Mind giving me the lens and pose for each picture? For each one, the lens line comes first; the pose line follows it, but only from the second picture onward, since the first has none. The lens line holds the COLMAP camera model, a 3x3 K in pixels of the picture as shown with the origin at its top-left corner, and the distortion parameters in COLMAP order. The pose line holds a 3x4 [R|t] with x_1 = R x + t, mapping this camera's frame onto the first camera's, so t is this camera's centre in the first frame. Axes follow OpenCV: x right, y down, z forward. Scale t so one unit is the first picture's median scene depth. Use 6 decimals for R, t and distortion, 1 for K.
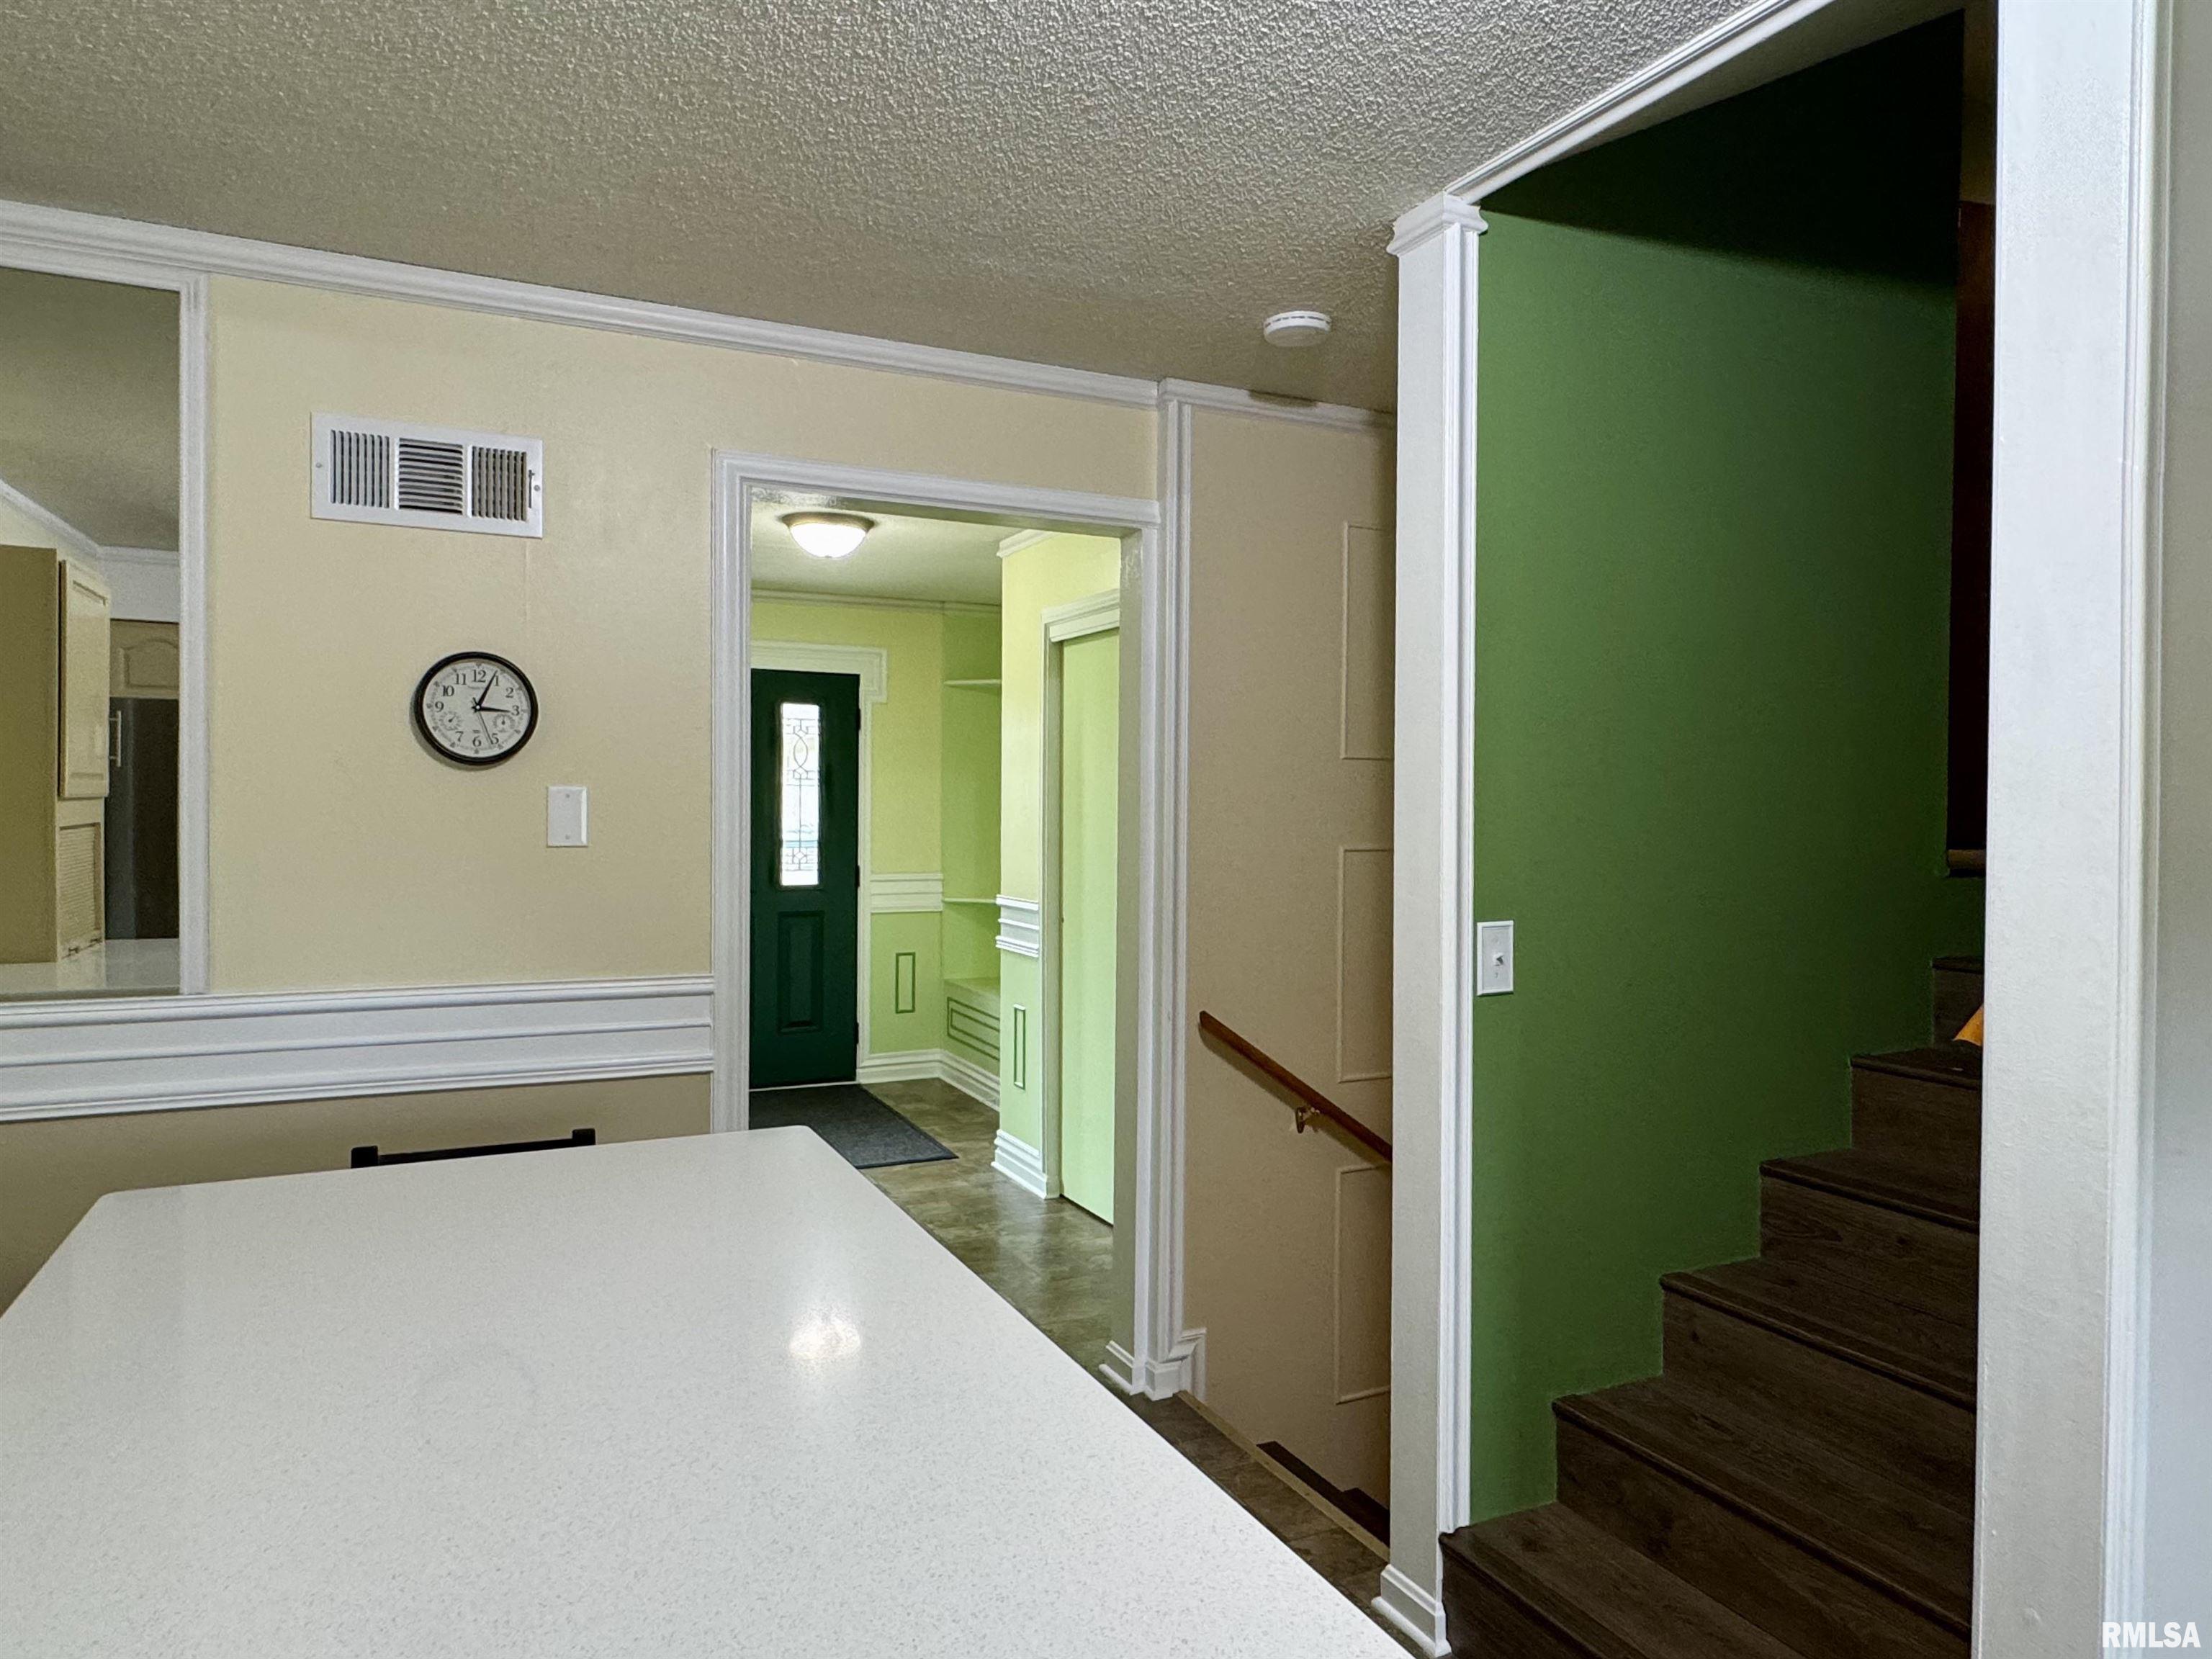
lens RADIAL K [[1374.0, 0, 1106.0], [0, 1374.0, 829.5], [0, 0, 1]] dist [0.027777, -0.000284]
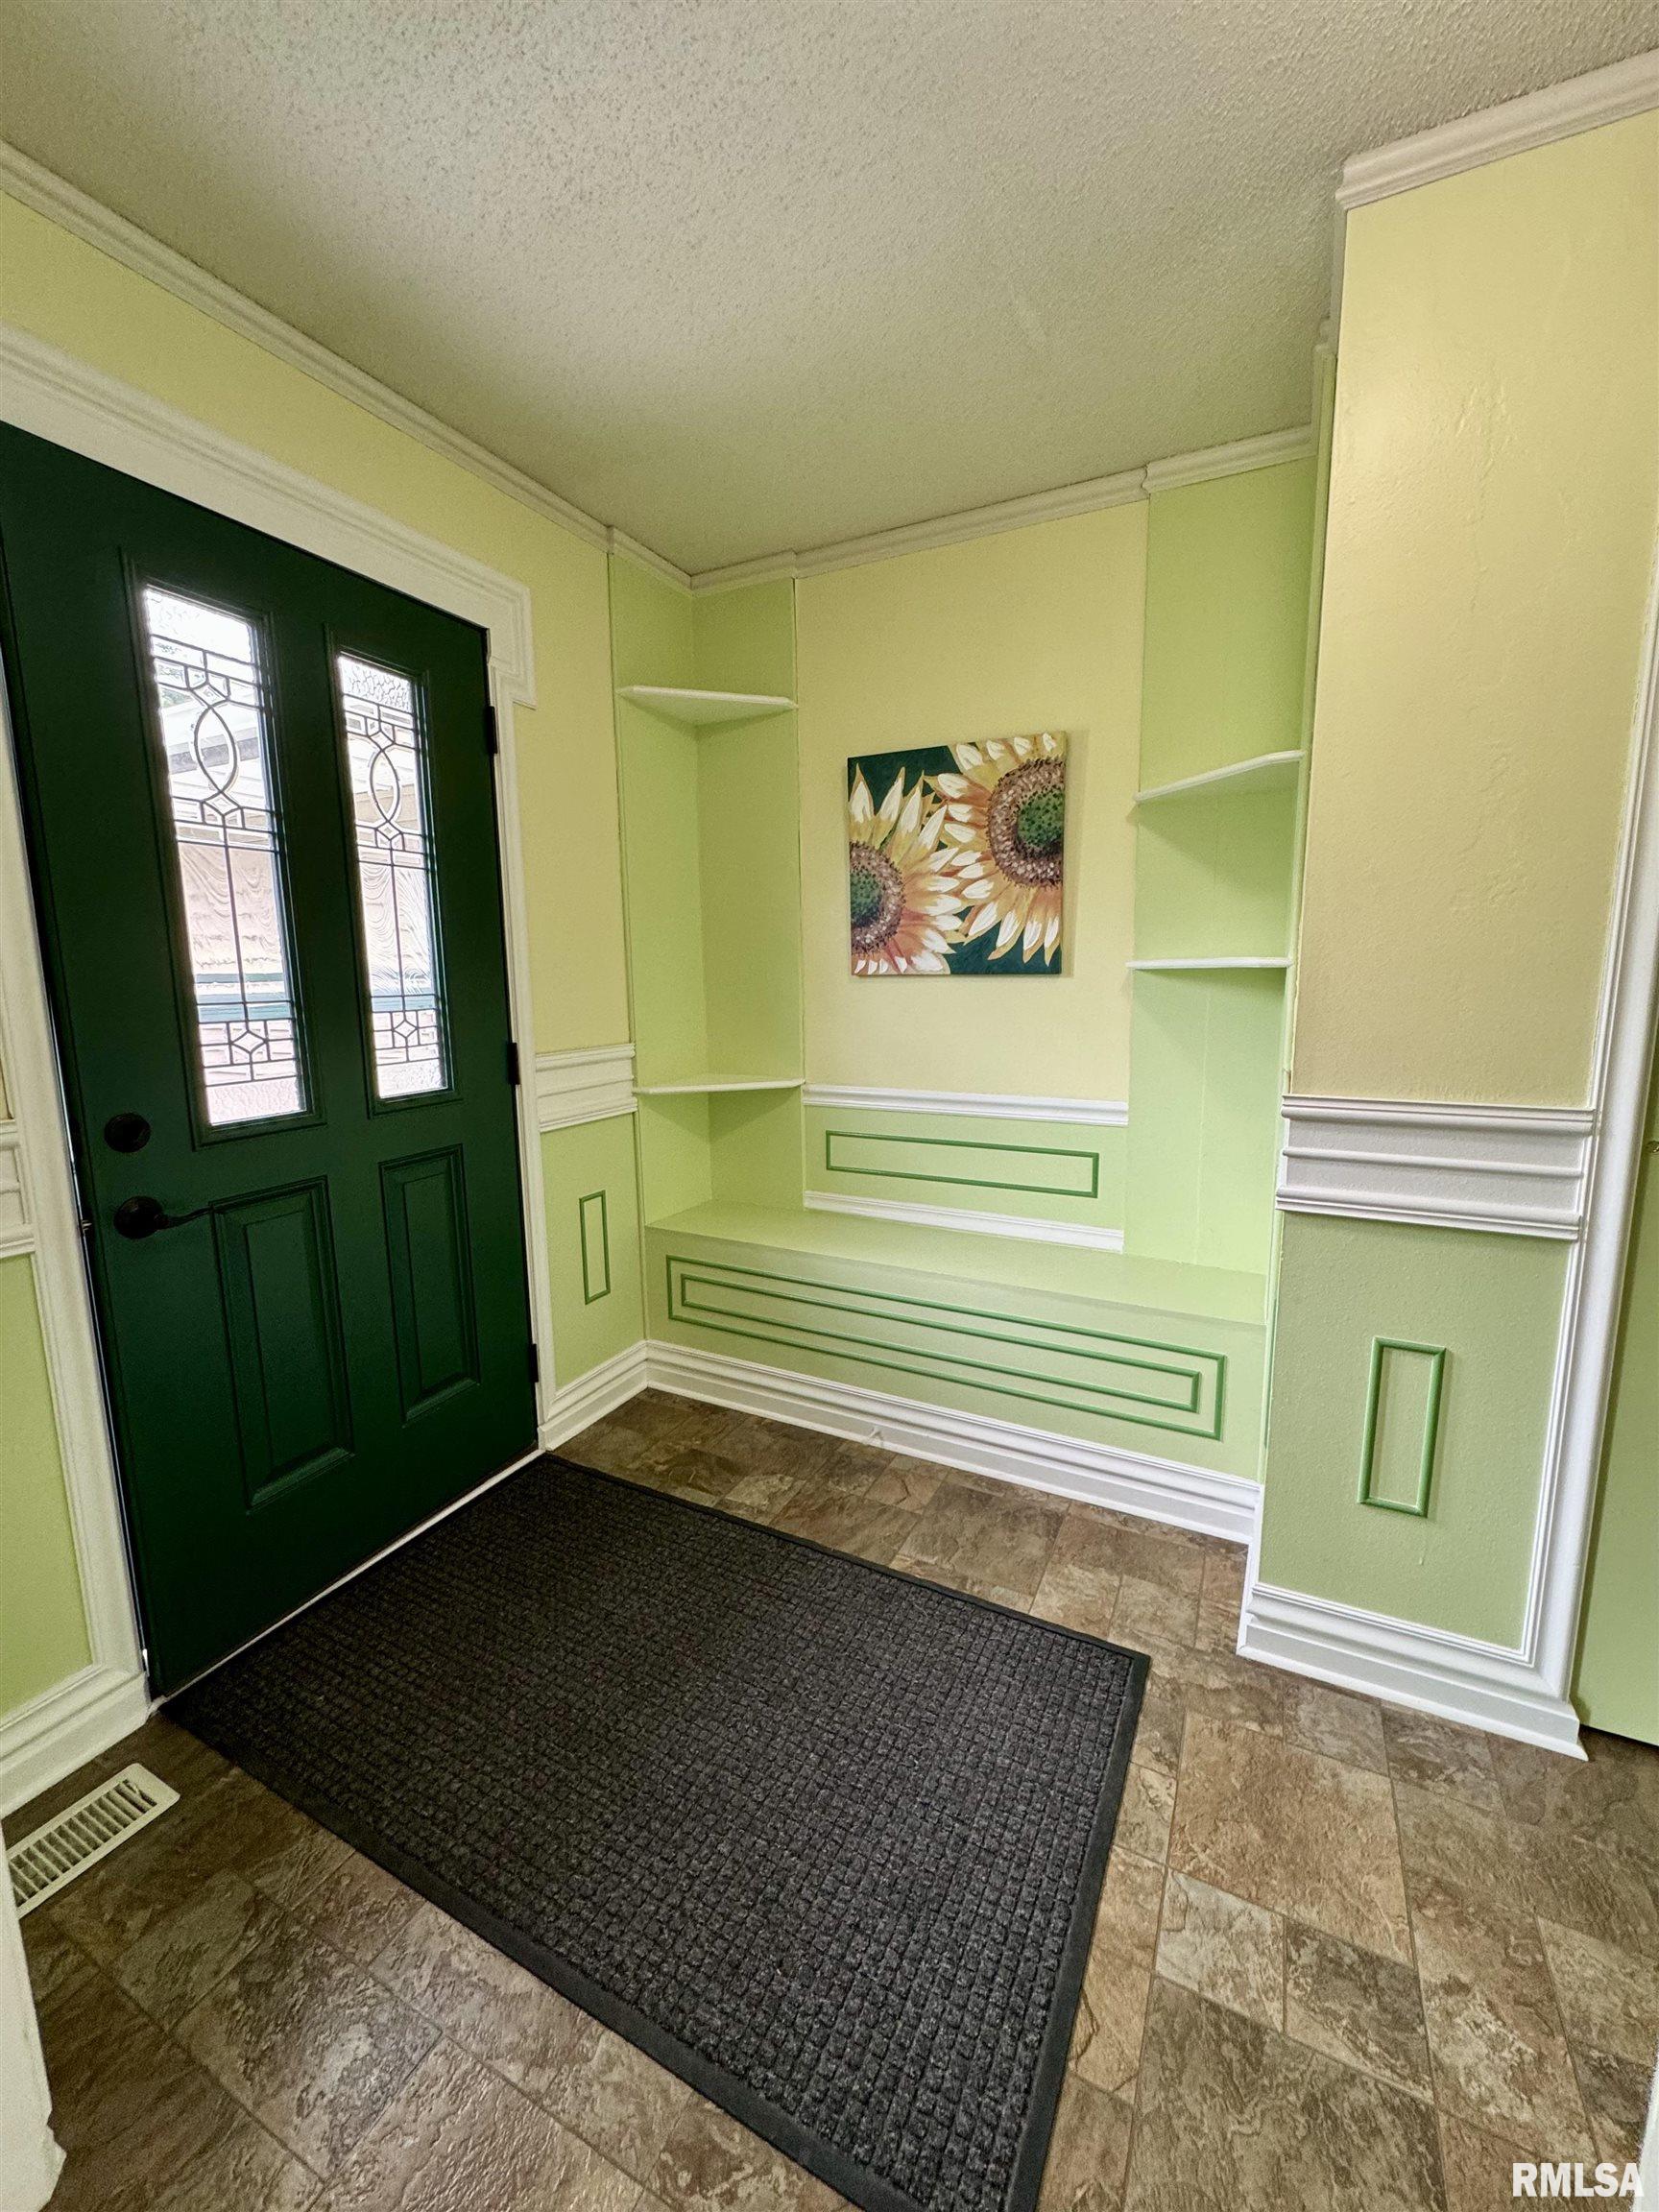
lens RADIAL K [[882.8, 0, 829.5], [0, 882.8, 1106.0], [0, 0, 1]] dist [-0.003714, 0.000505]
pose [[0.801859, -0.108640, 0.587554, -0.283226], [0.027169, 0.988944, 0.145779, 0.005891], [-0.596895, -0.100931, 0.795946, 0.689902]]
